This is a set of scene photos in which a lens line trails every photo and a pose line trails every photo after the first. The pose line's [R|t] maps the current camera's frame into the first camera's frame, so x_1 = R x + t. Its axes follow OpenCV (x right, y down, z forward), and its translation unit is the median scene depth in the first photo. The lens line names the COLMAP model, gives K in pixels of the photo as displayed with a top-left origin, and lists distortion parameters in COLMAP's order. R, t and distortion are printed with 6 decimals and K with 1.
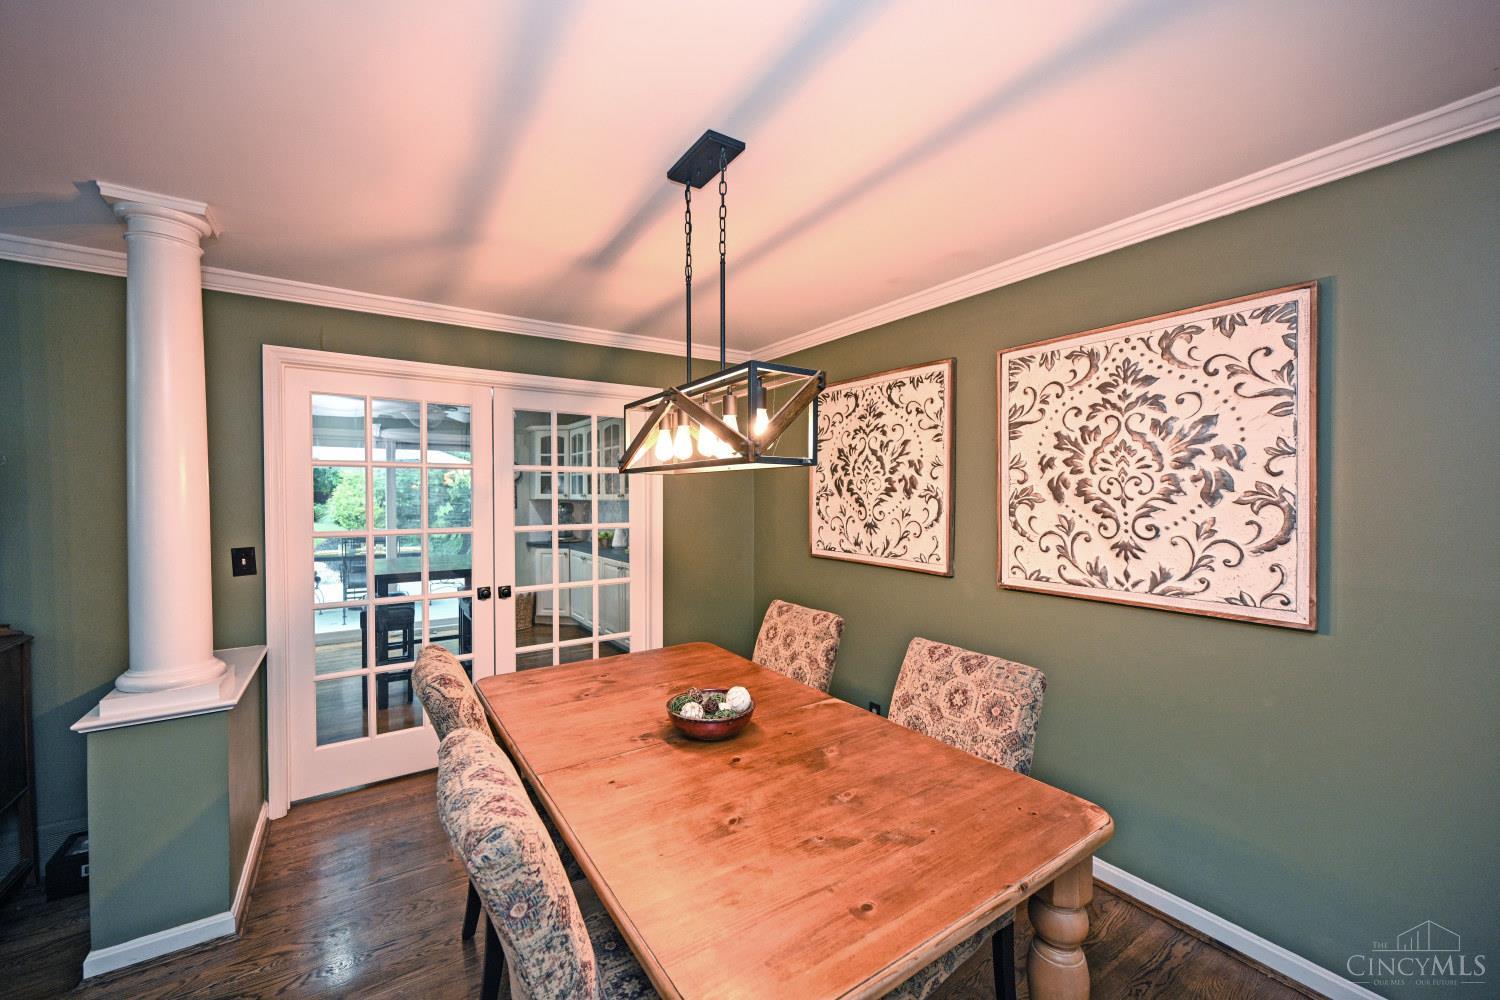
lens RADIAL K [[592.4, 0, 739.5], [0, 592.4, 497.8], [0, 0, 1]] dist [-0.002369, 0.000643]
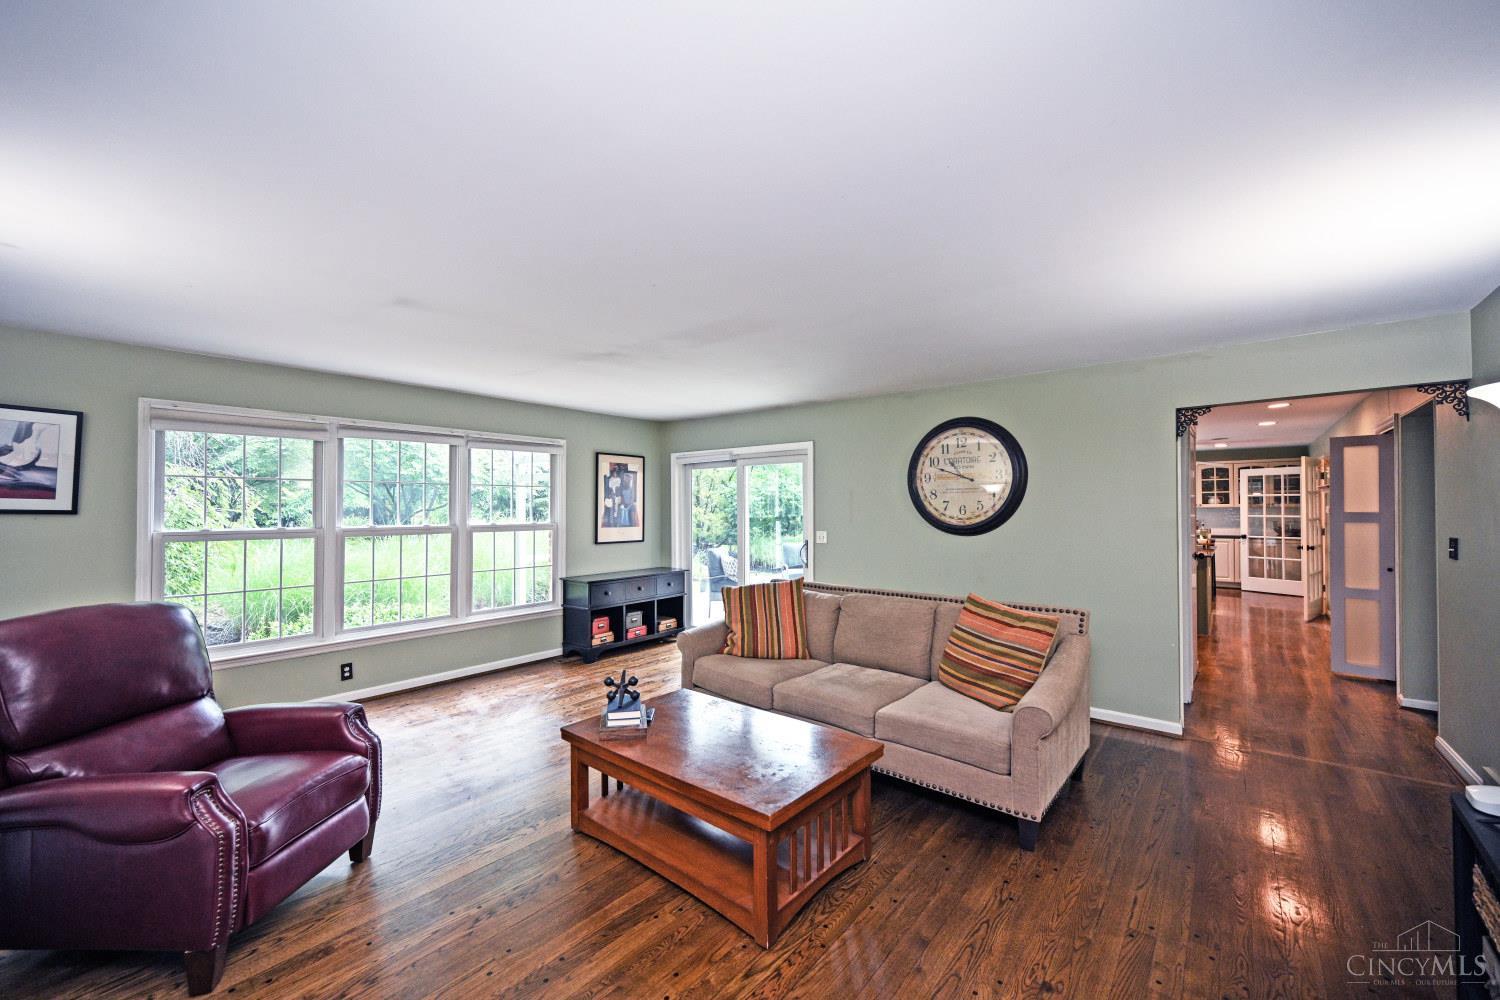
lens RADIAL K [[592.4, 0, 748.8], [0, 592.4, 501.4], [0, 0, 1]] dist [-0.002369, 0.000643]
pose [[0.289377, -0.008886, -0.957174, 1.814442], [-0.005205, 0.999928, -0.010857, 0.021340], [0.957201, 0.008124, 0.289310, -2.374984]]
